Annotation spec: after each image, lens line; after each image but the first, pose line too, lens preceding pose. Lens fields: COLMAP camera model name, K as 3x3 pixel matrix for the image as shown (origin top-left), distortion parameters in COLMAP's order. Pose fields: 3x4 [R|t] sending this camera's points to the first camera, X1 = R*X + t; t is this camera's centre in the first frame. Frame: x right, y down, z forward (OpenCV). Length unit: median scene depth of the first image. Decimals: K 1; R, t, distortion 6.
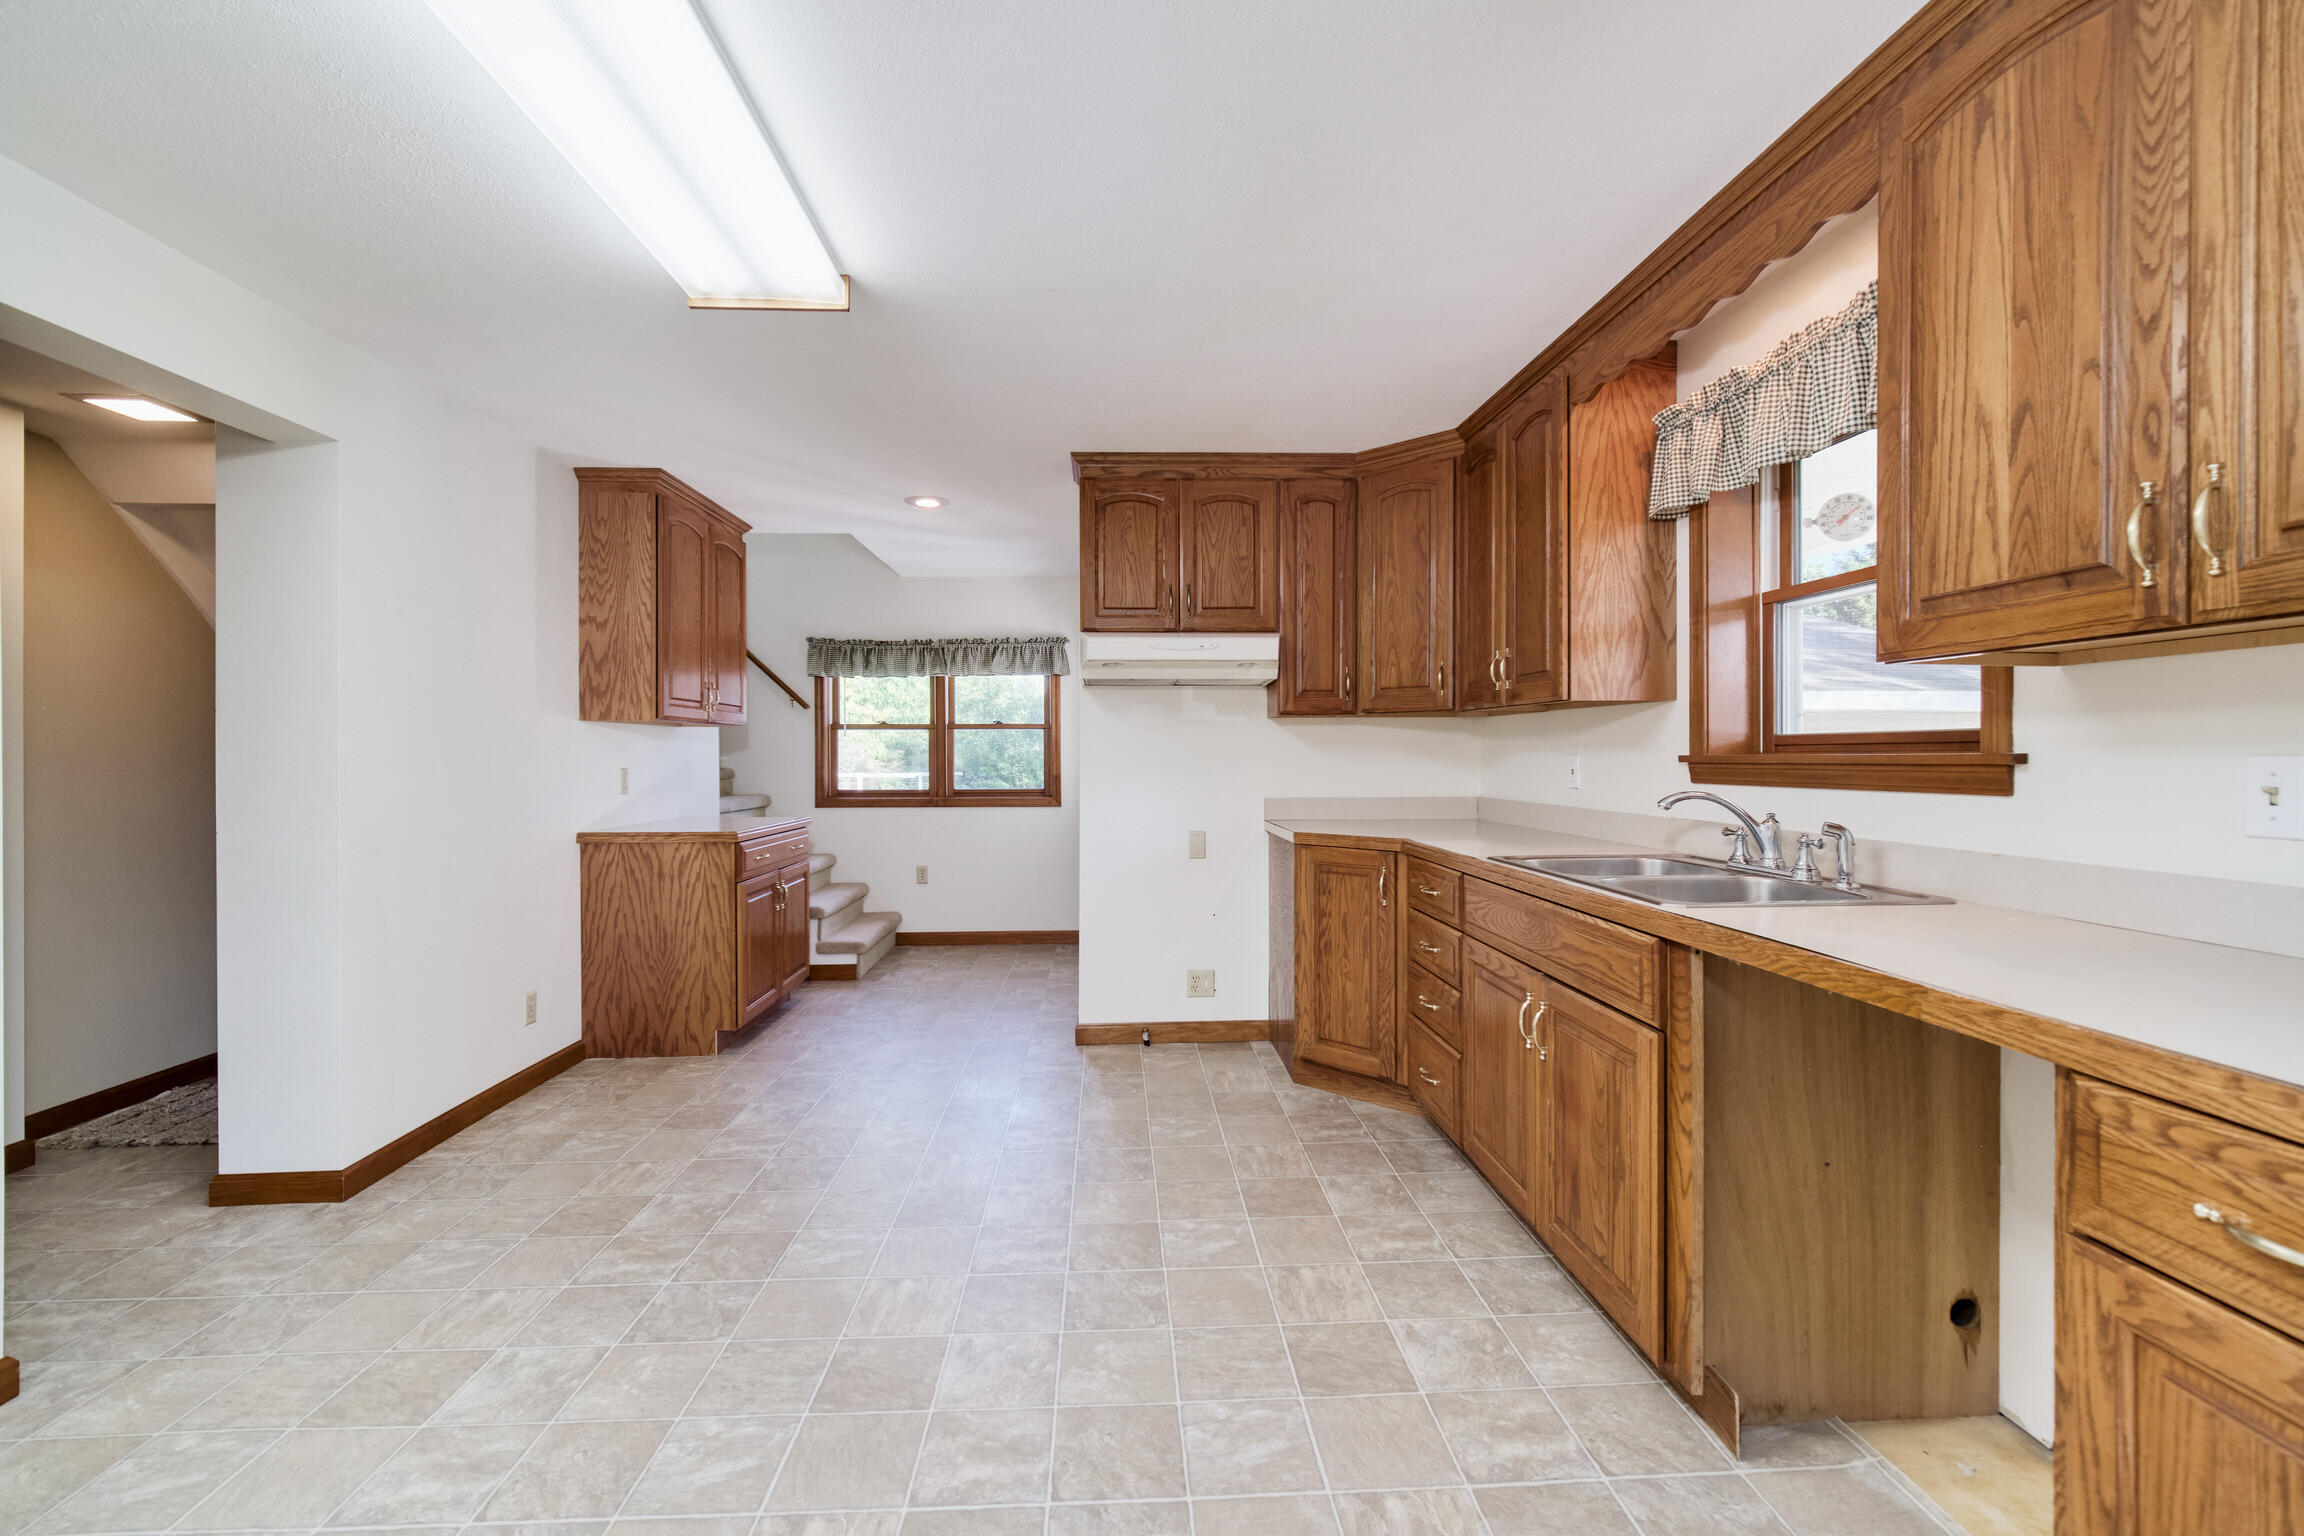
lens RADIAL K [[933.8, 0, 1156.6], [0, 933.8, 758.2], [0, 0, 1]] dist [-0.002167, 0.000565]
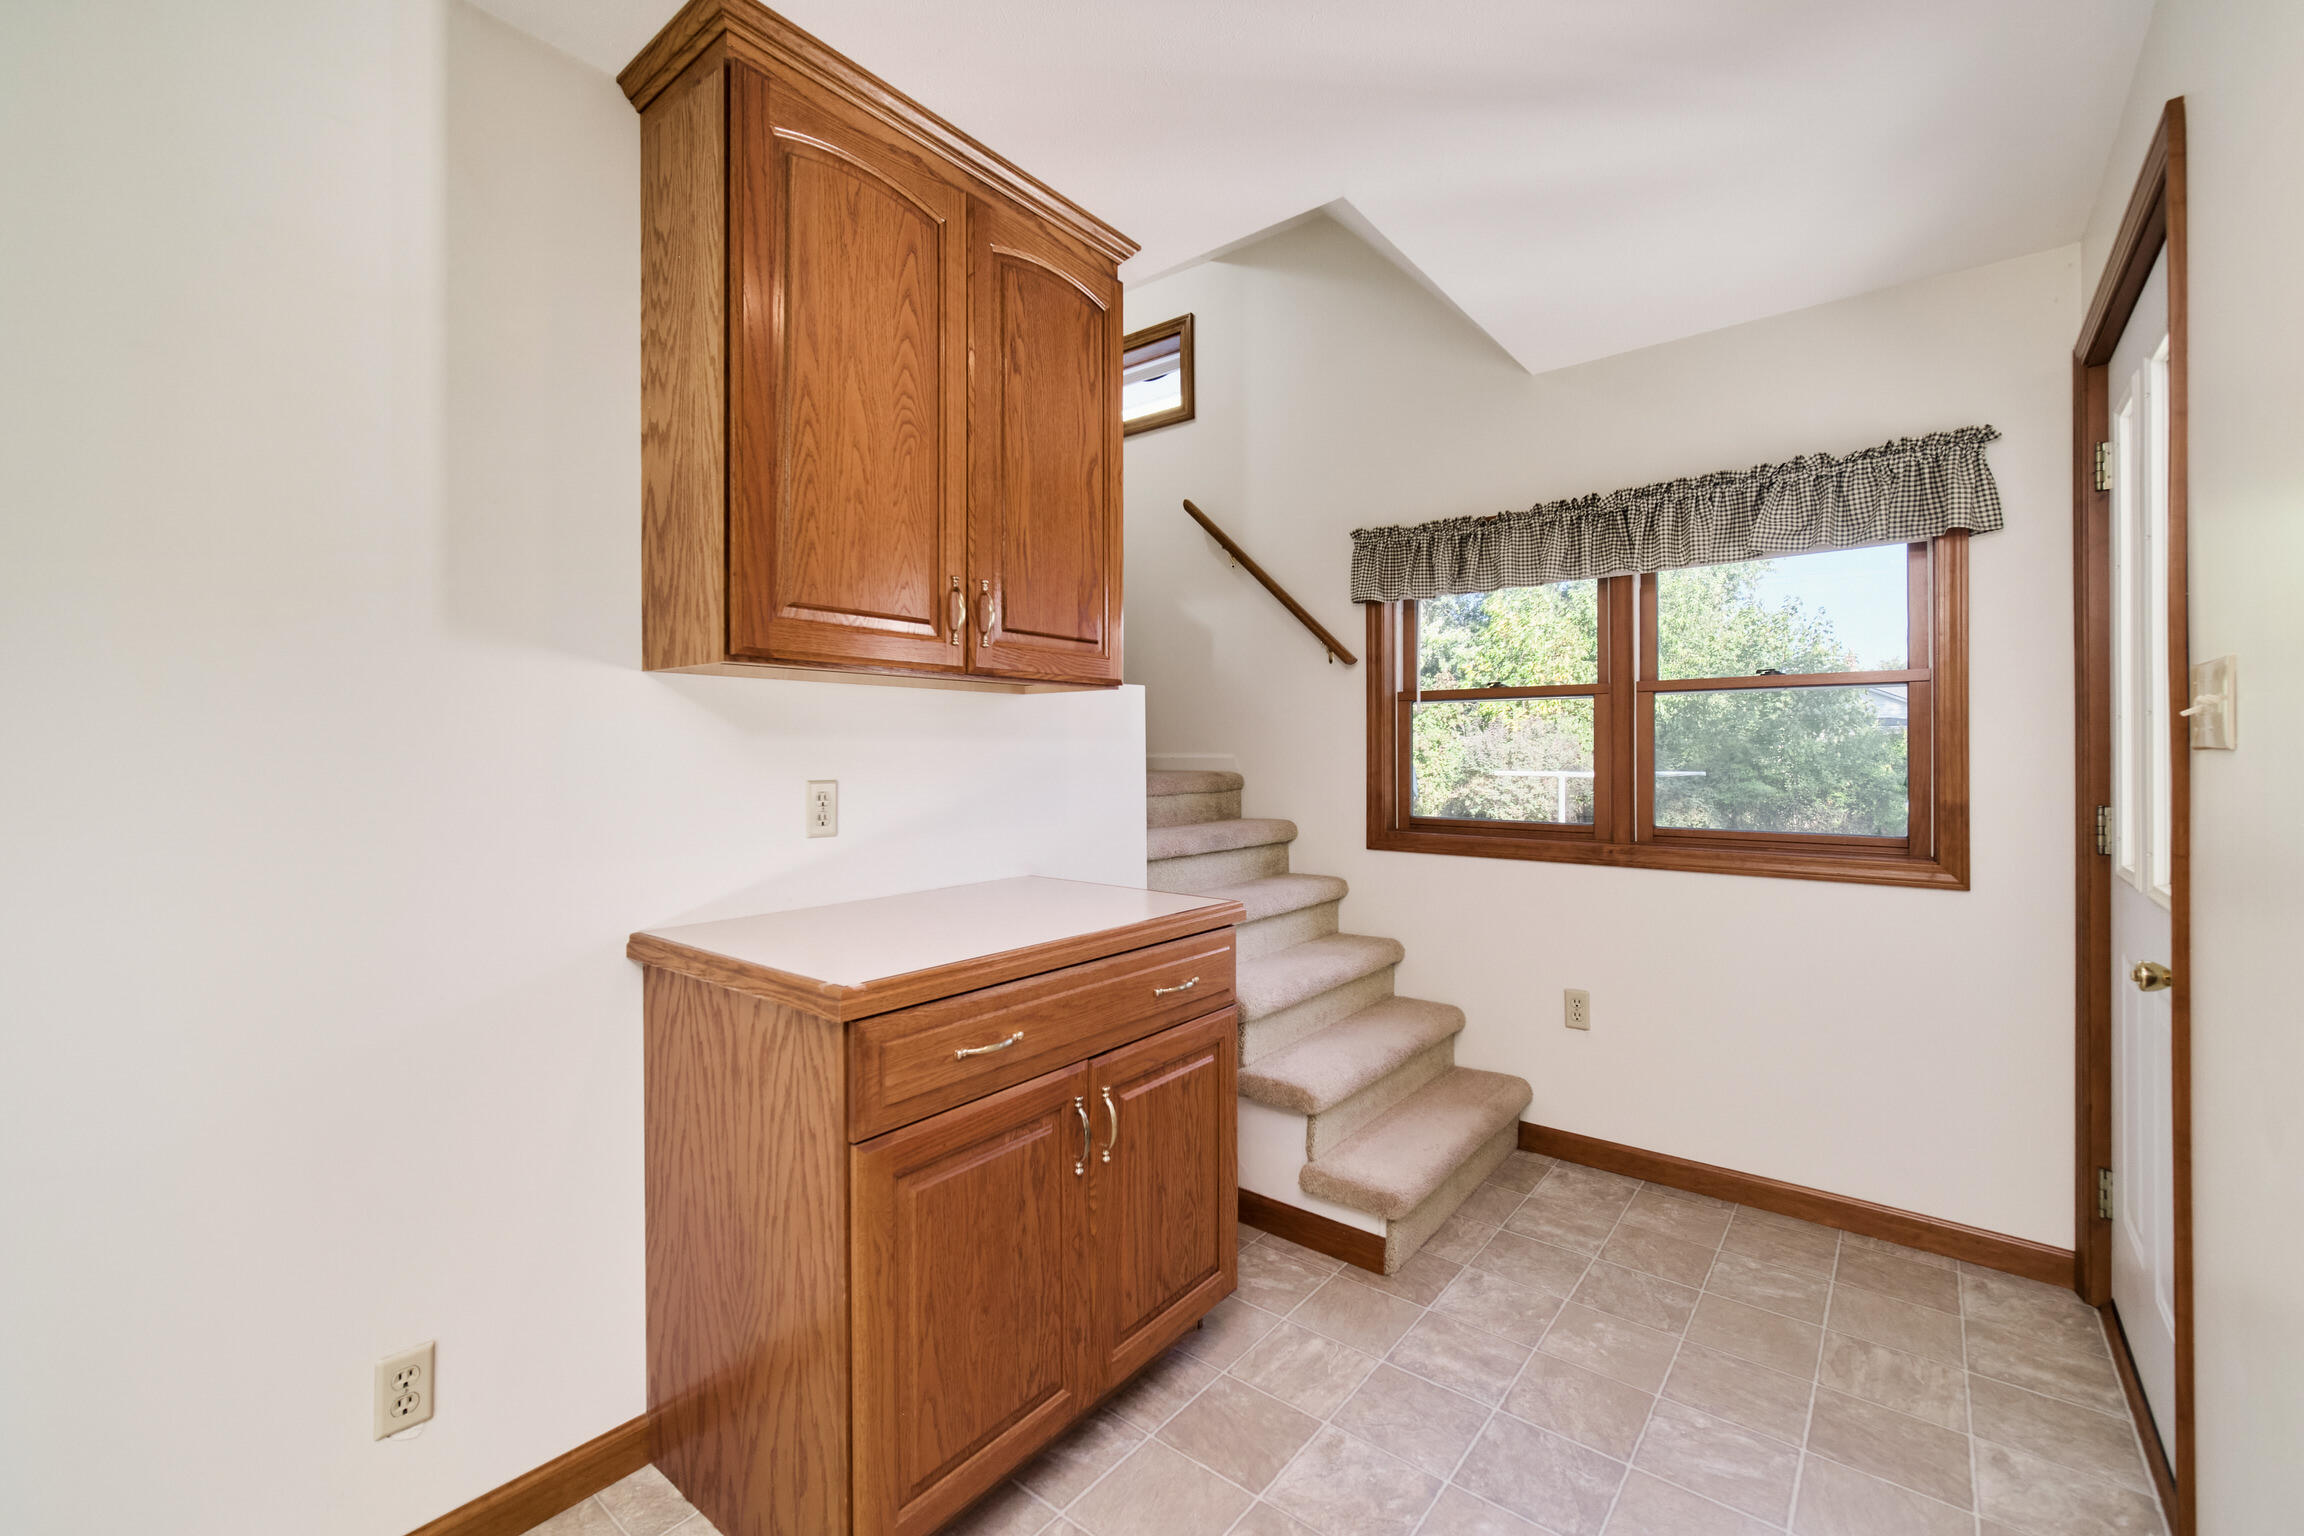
lens RADIAL K [[933.8, 0, 1158.7], [0, 933.8, 751.2], [0, 0, 1]] dist [-0.002167, 0.000565]
pose [[0.739932, 0.001572, -0.672680, -0.093860], [-0.001807, 0.999998, 0.000349, -0.002858], [0.672679, 0.000957, 0.739934, 0.521299]]
